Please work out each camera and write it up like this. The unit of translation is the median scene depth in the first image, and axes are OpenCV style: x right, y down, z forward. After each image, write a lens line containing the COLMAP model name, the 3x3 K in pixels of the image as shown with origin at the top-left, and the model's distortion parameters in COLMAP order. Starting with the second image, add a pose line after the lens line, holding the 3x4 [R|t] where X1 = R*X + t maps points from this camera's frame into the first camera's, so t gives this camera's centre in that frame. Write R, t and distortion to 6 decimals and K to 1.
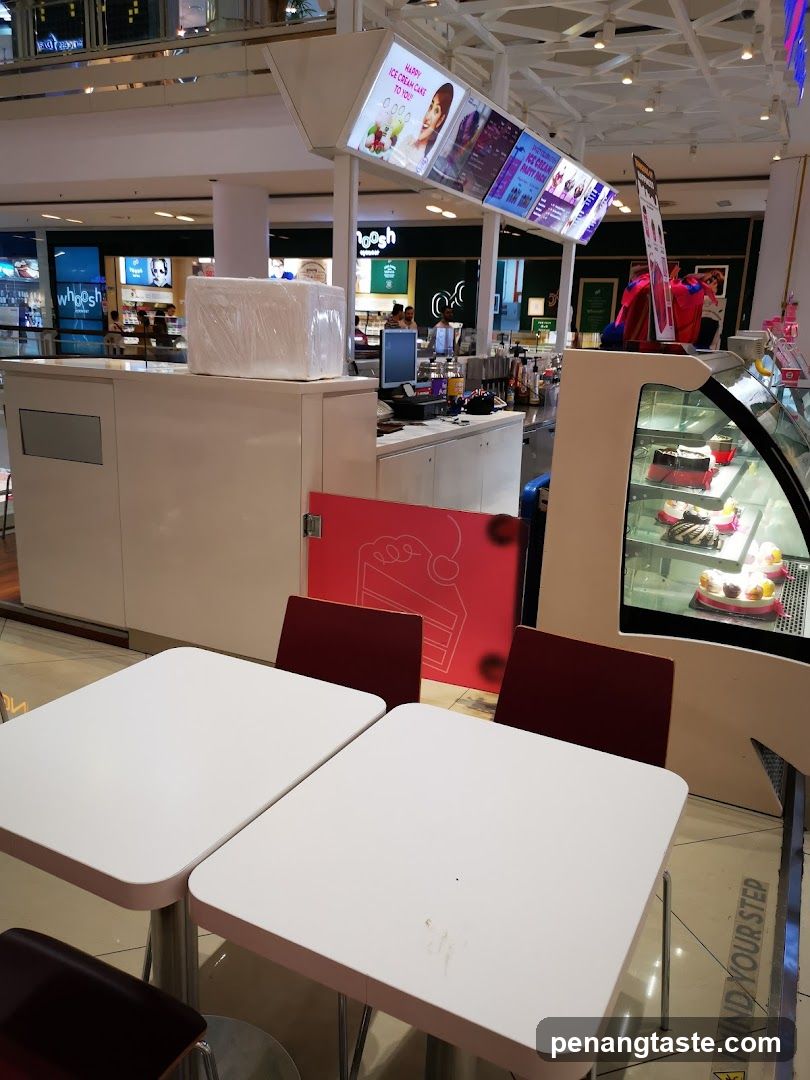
lens RADIAL K [[825.0, 0, 405.0], [0, 825.0, 540.0], [0, 0, 1]] dist [0.031130, -0.005573]
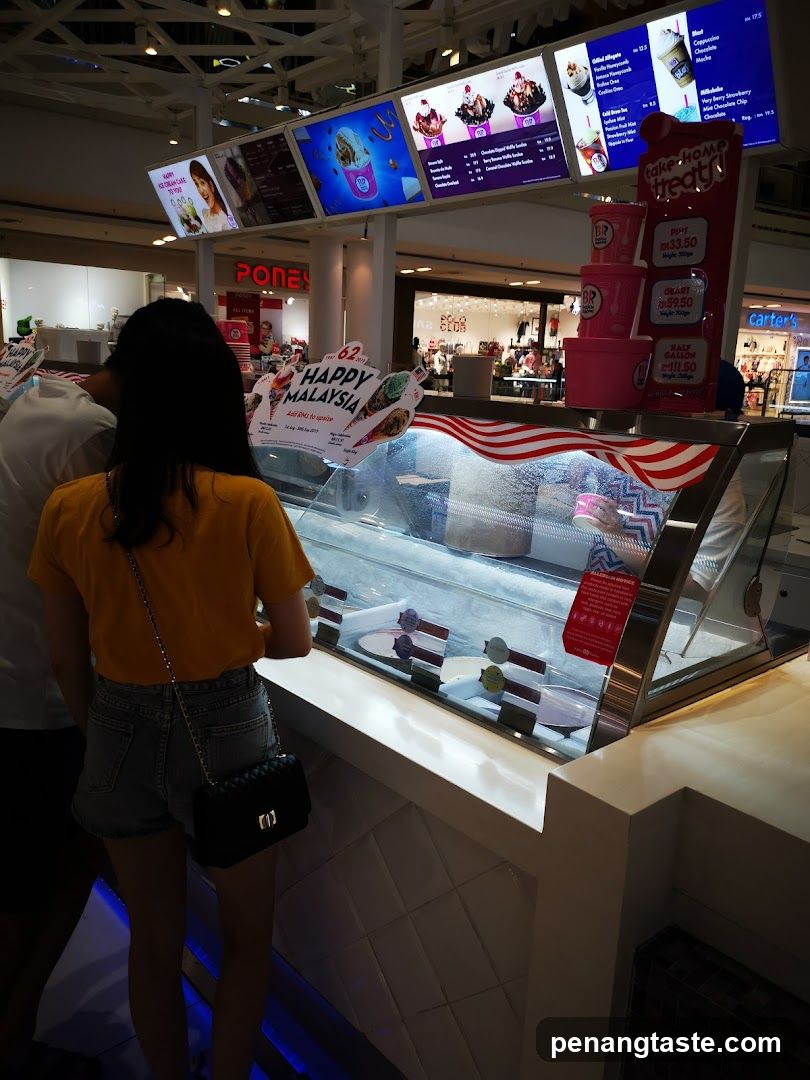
lens RADIAL K [[825.0, 0, 405.0], [0, 825.0, 540.0], [0, 0, 1]] dist [0.031130, -0.005573]
pose [[-0.388883, 0.162522, -0.906839, 0.434329], [-0.281523, 0.916272, 0.284939, -0.176721], [0.877220, 0.366104, -0.310569, 0.704026]]
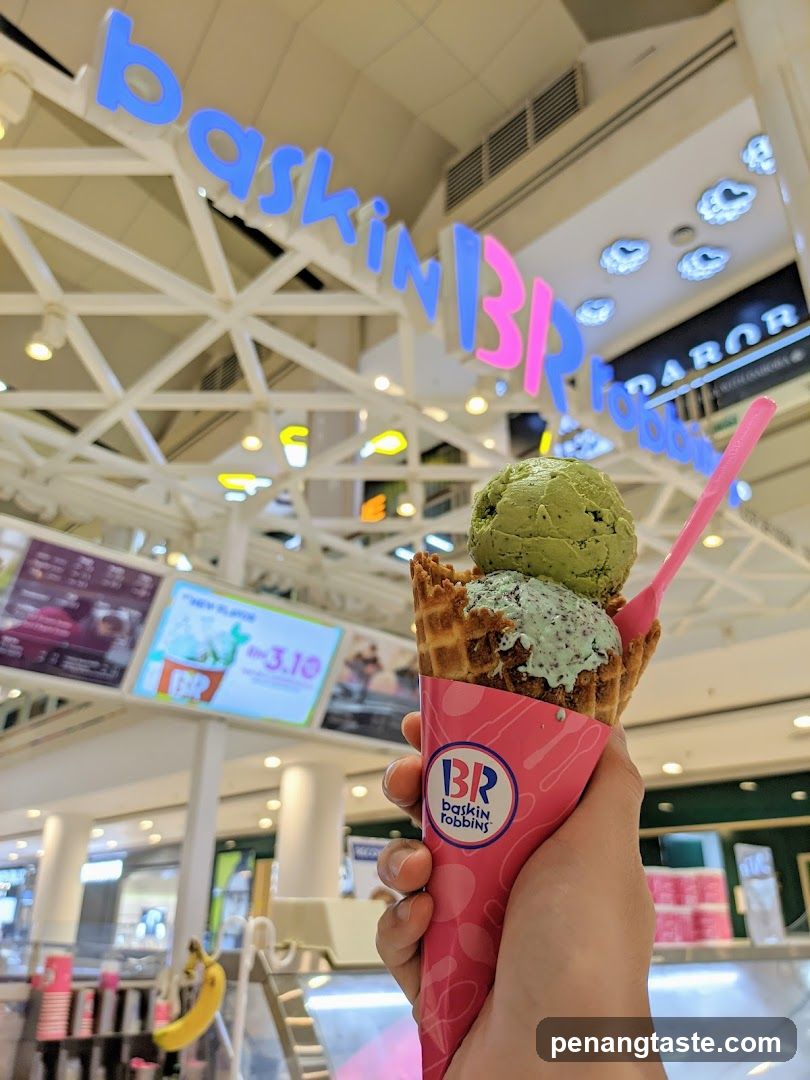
lens RADIAL K [[825.0, 0, 405.0], [0, 825.0, 540.0], [0, 0, 1]] dist [0.031130, -0.005573]
pose [[0.939613, -0.171147, -0.296371, 0.222282], [-0.058664, 0.772618, -0.632155, -0.066186], [0.337173, 0.611367, 0.715922, 0.280678]]
